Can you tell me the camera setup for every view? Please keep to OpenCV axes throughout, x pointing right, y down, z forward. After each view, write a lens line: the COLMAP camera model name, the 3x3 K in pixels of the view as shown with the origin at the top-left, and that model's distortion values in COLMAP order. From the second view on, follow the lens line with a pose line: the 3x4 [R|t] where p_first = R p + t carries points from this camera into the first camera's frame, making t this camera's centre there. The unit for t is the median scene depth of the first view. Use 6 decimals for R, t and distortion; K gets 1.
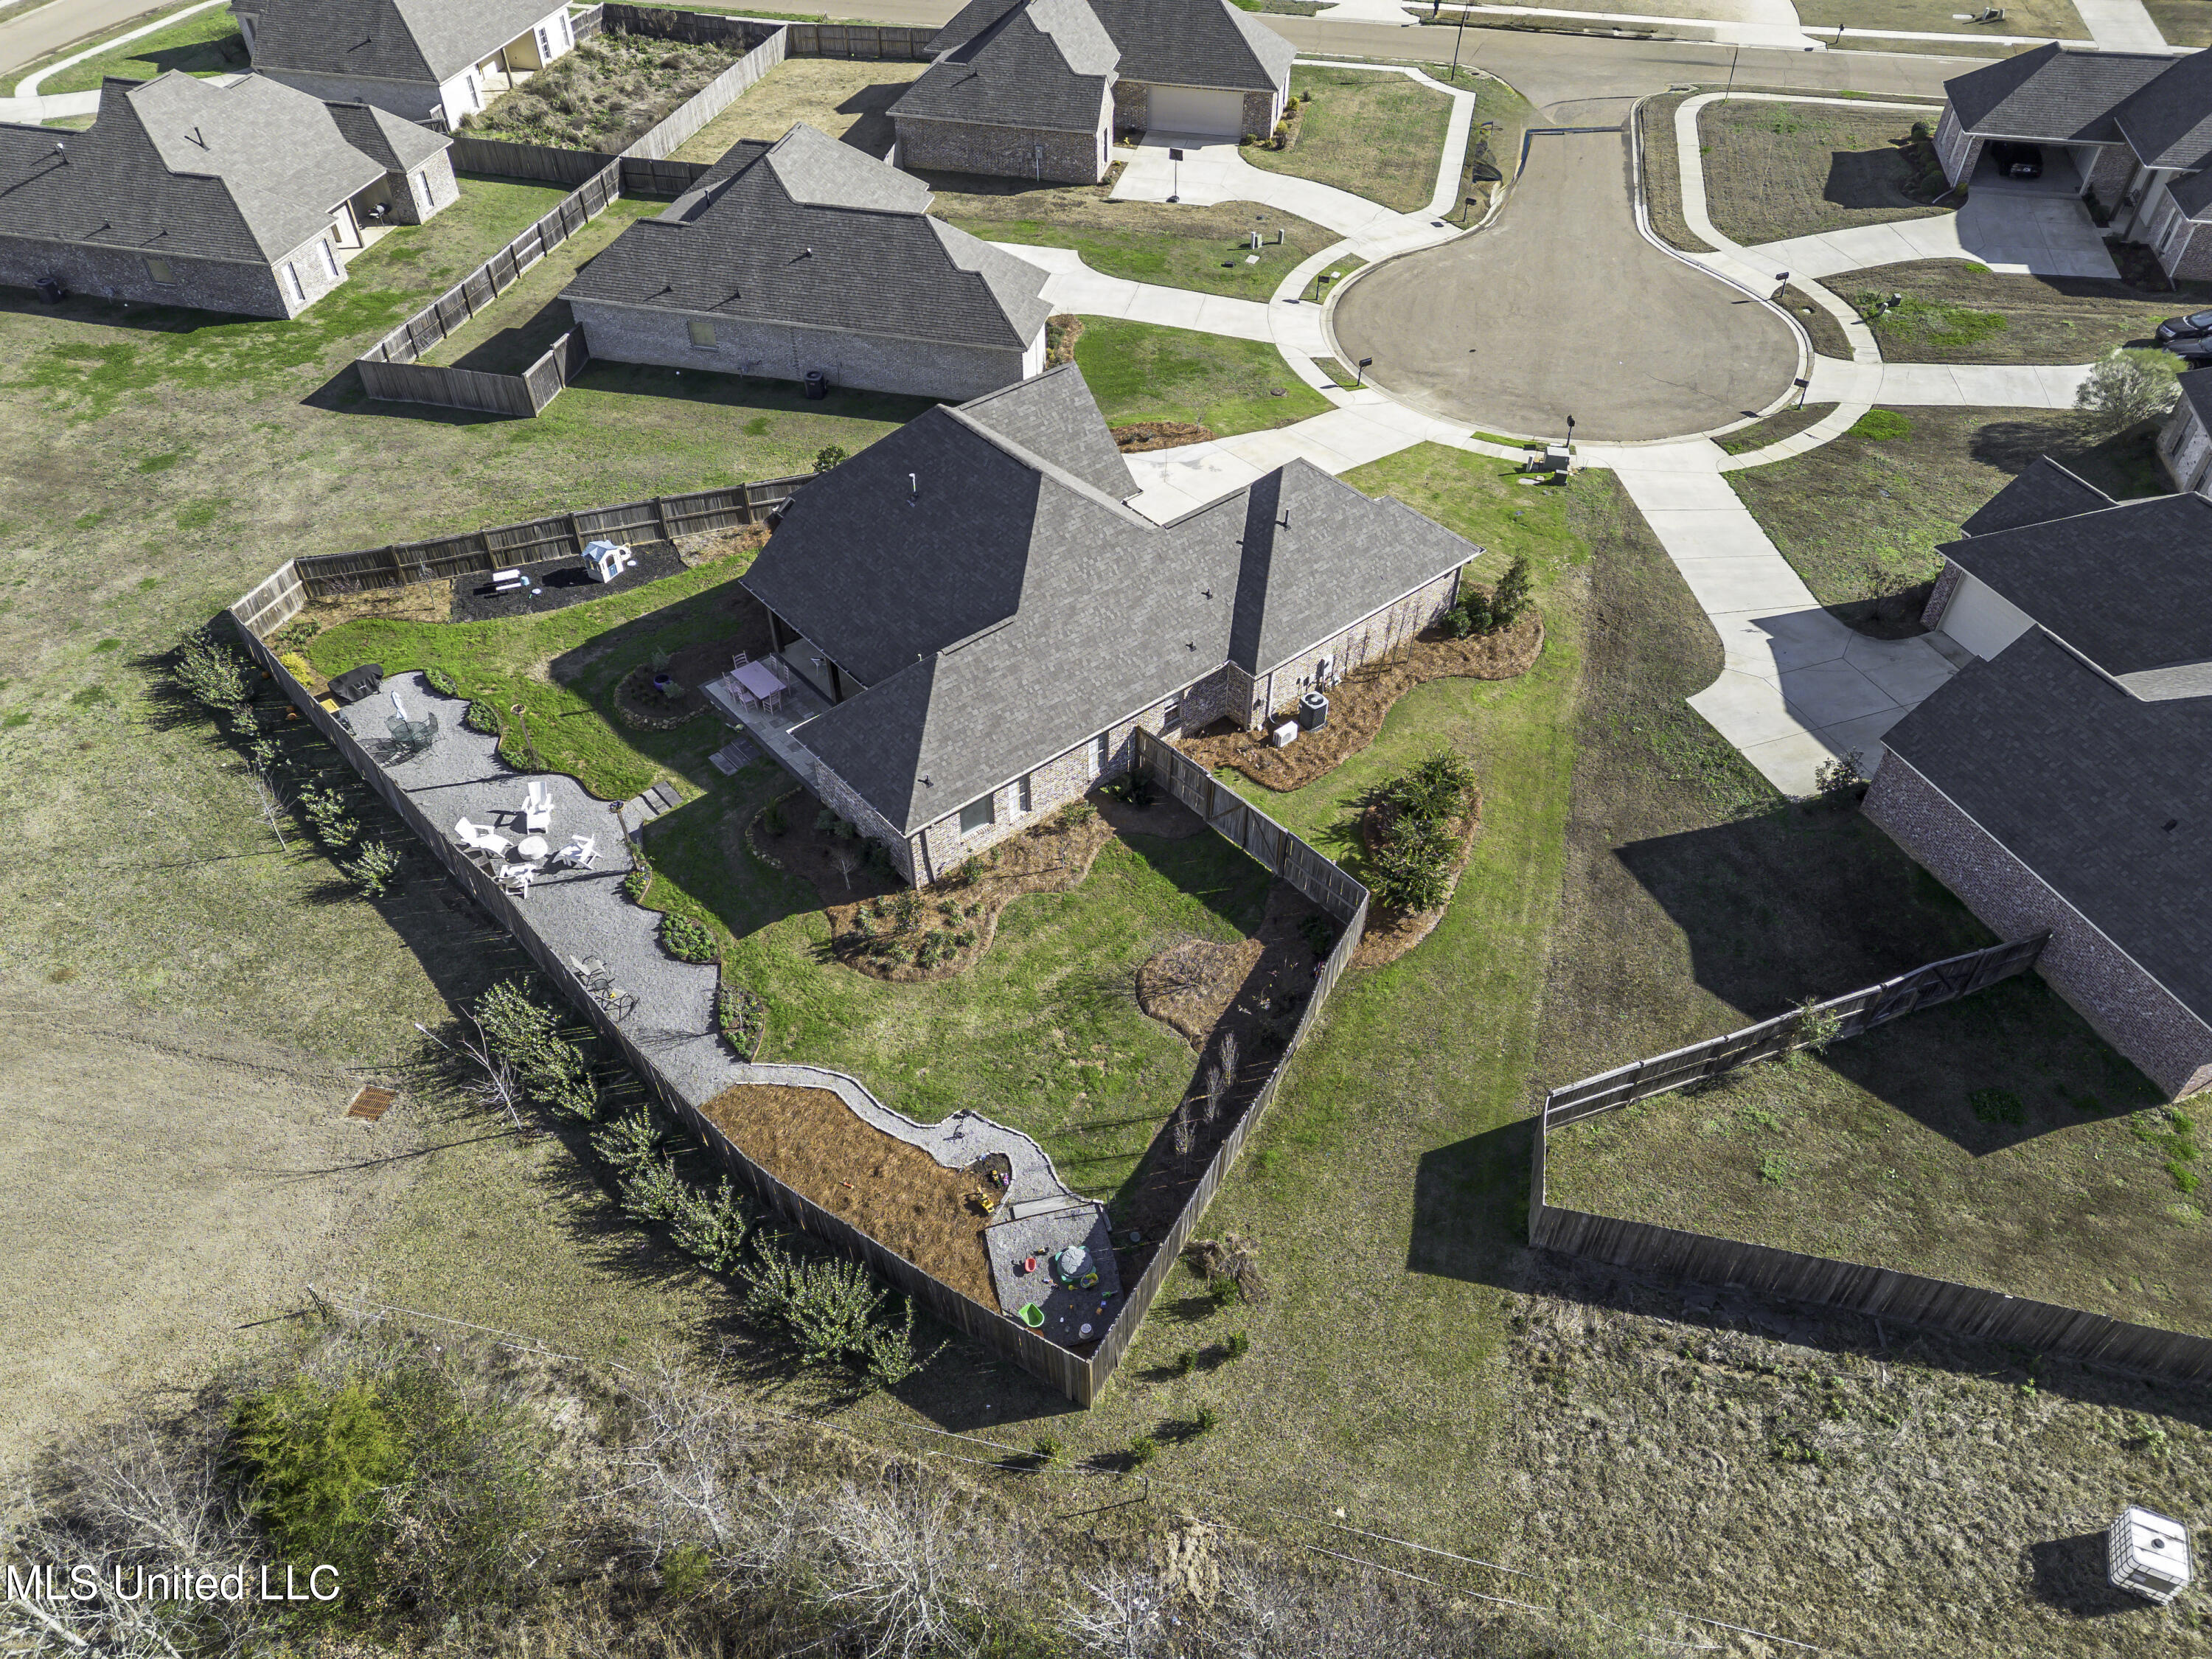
lens RADIAL K [[1552.0, 0, 1106.0], [0, 1552.0, 829.5], [0, 0, 1]] dist [0.070104, -0.052455]
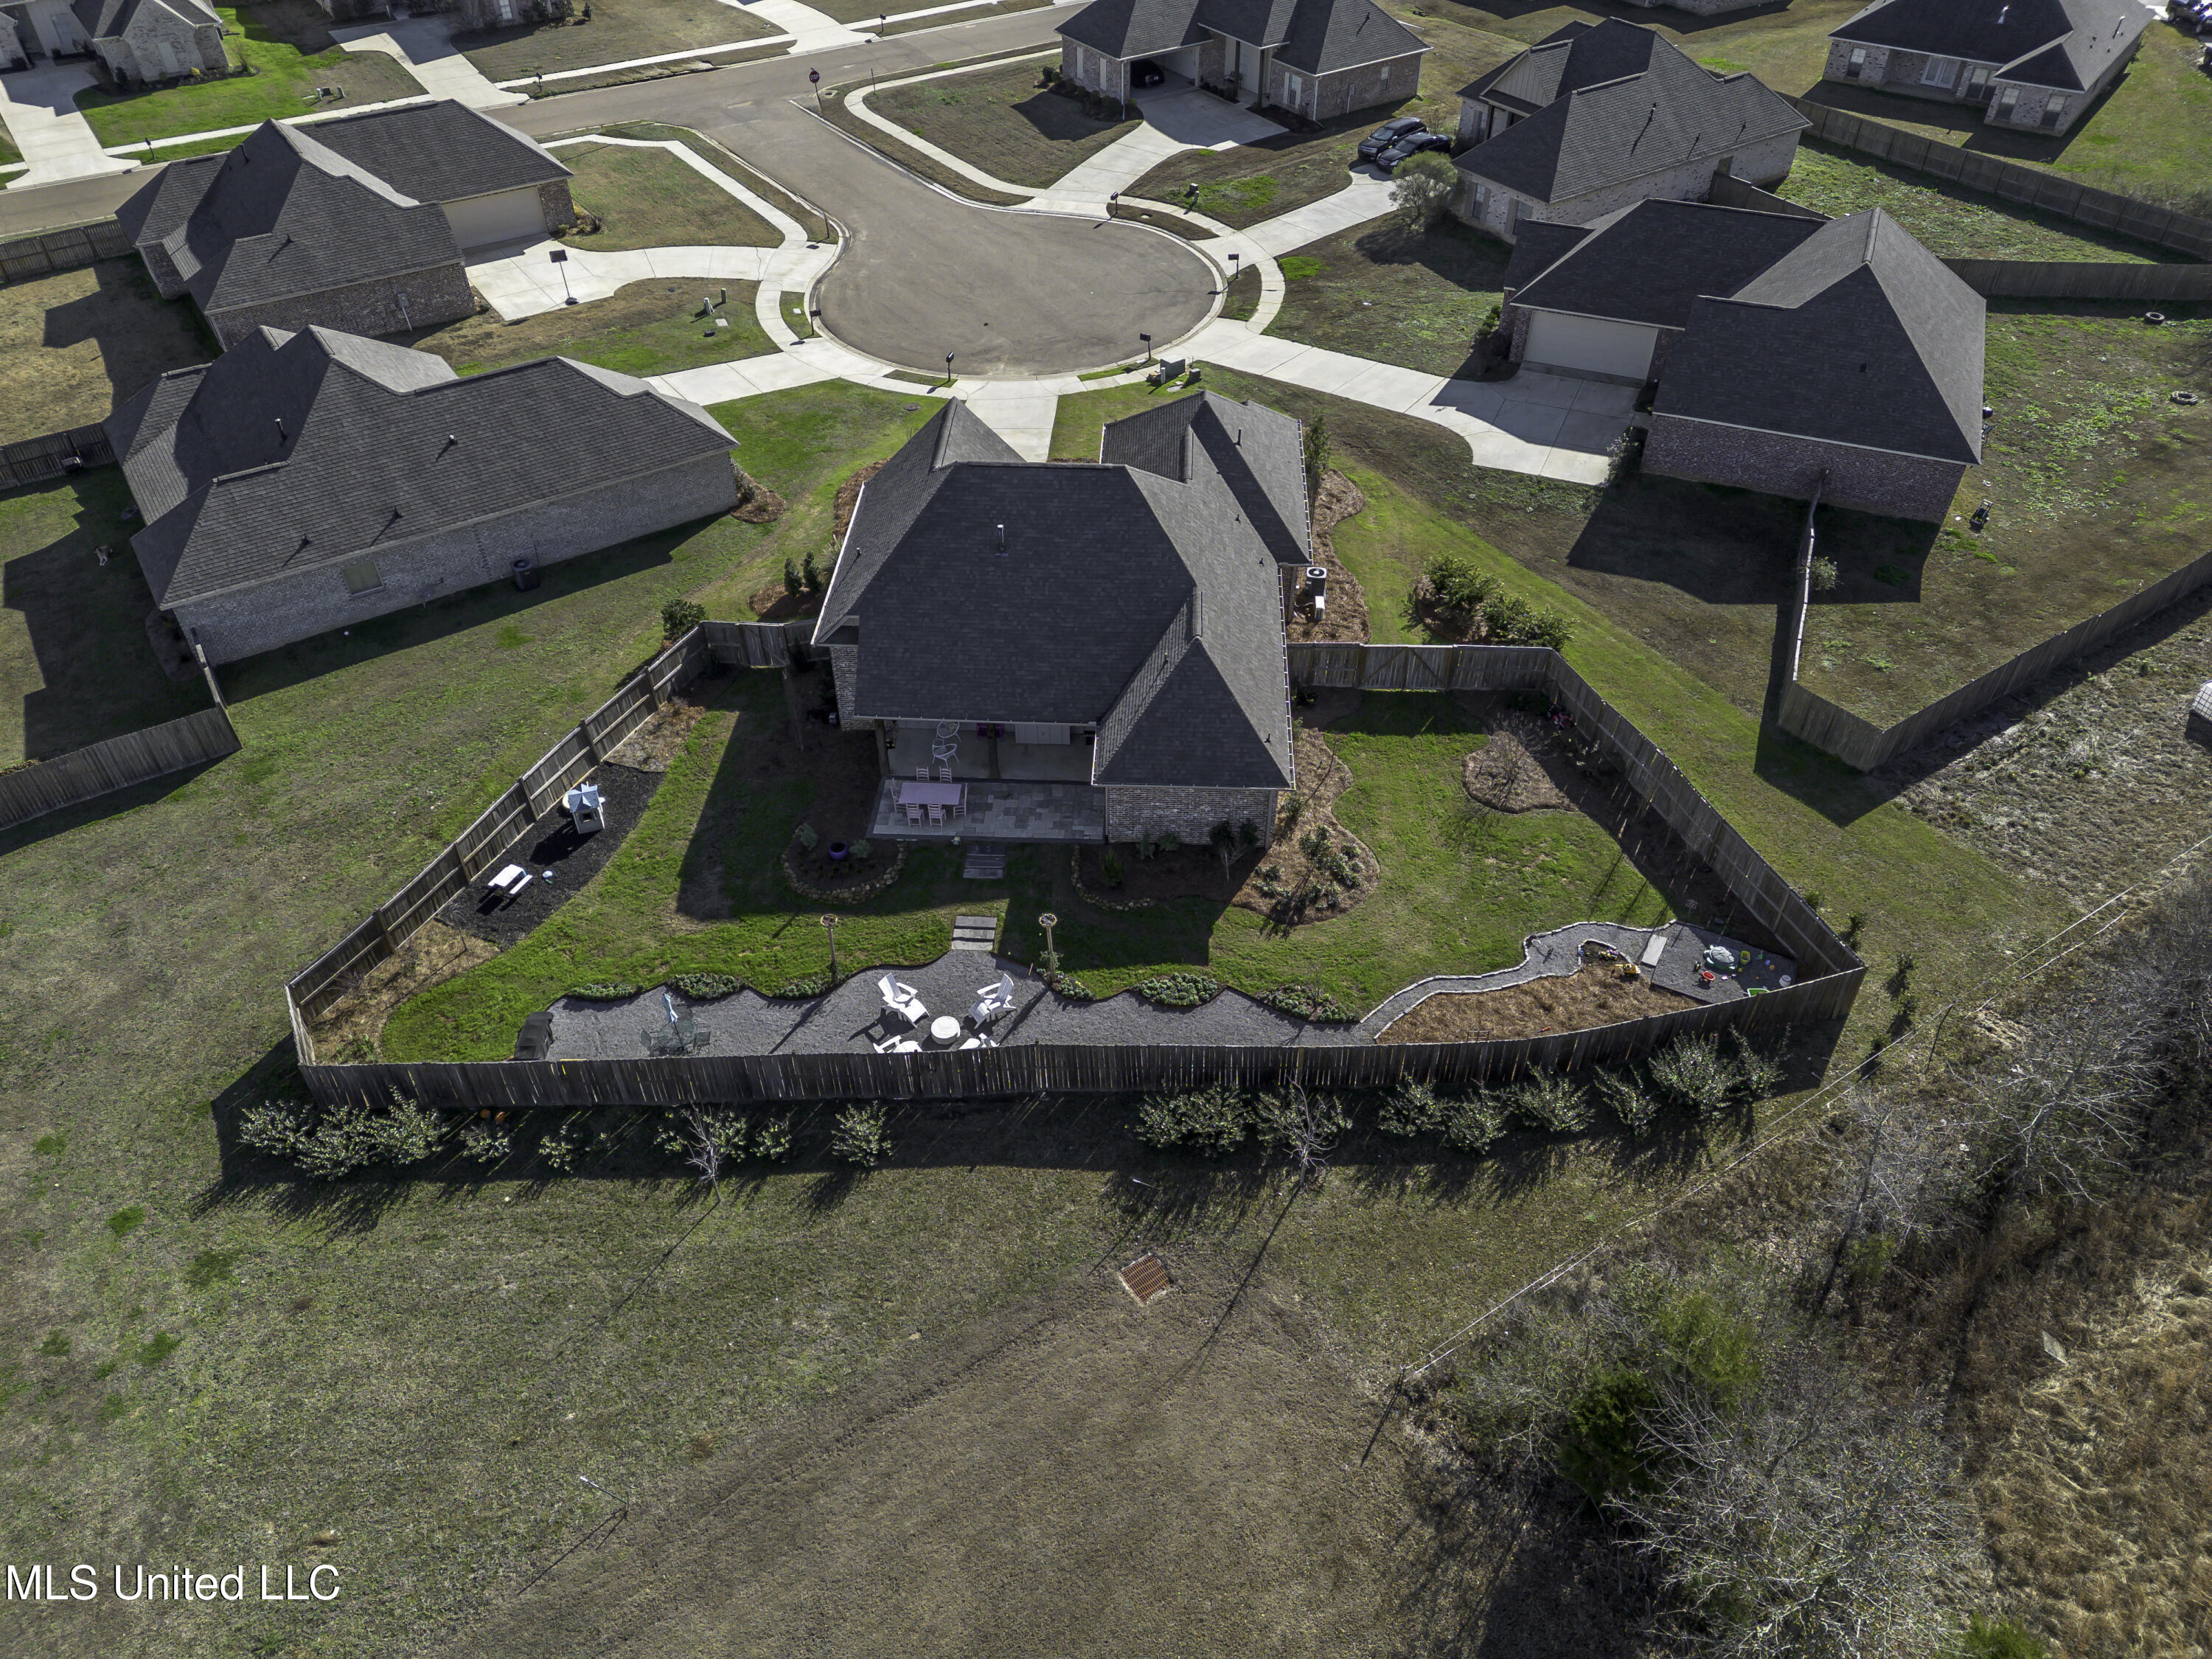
lens RADIAL K [[1552.0, 0, 1106.0], [0, 1552.0, 829.5], [0, 0, 1]] dist [0.070104, -0.052455]
pose [[0.681722, -0.487341, 0.545668, -0.679835], [0.503640, 0.853593, 0.133138, -0.149466], [-0.530662, 0.184057, 0.827358, 0.155947]]
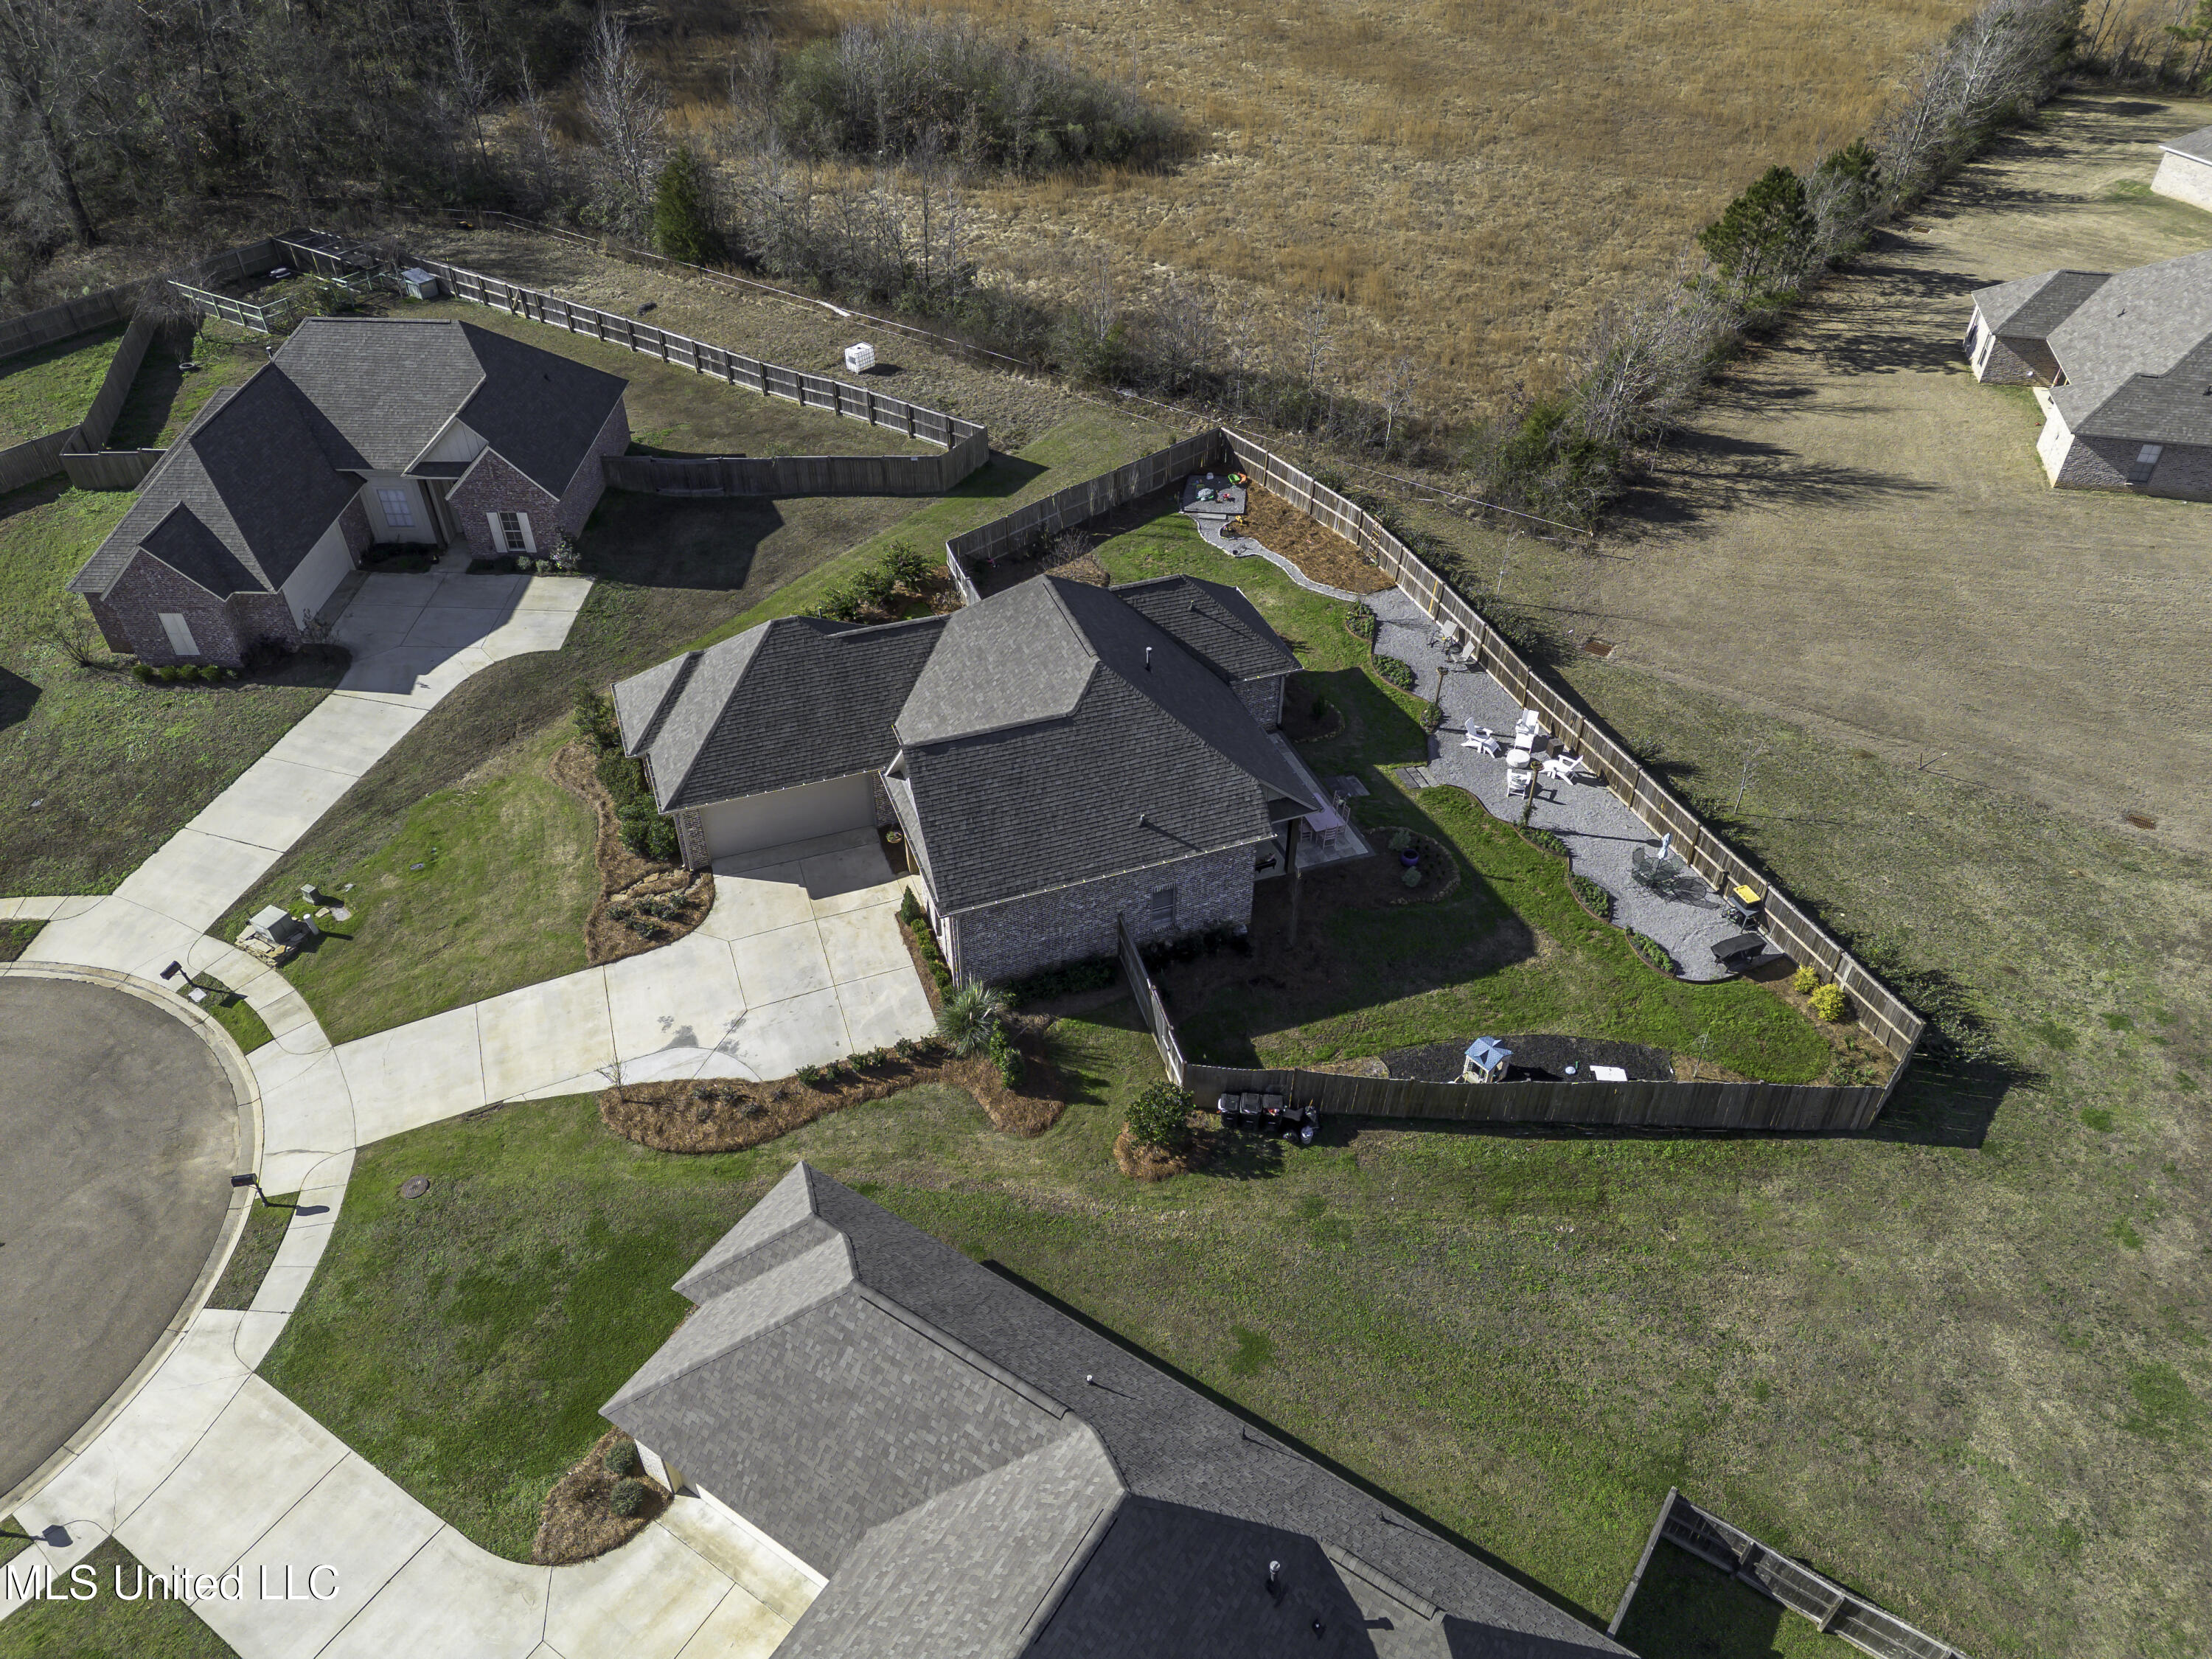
lens RADIAL K [[1552.0, 0, 1106.0], [0, 1552.0, 829.5], [0, 0, 1]] dist [0.070104, -0.052455]
pose [[-0.937361, -0.220301, 0.269855, -0.369972], [0.238933, 0.157144, 0.958236, -1.102505], [-0.253507, 0.962691, -0.094664, 1.140282]]
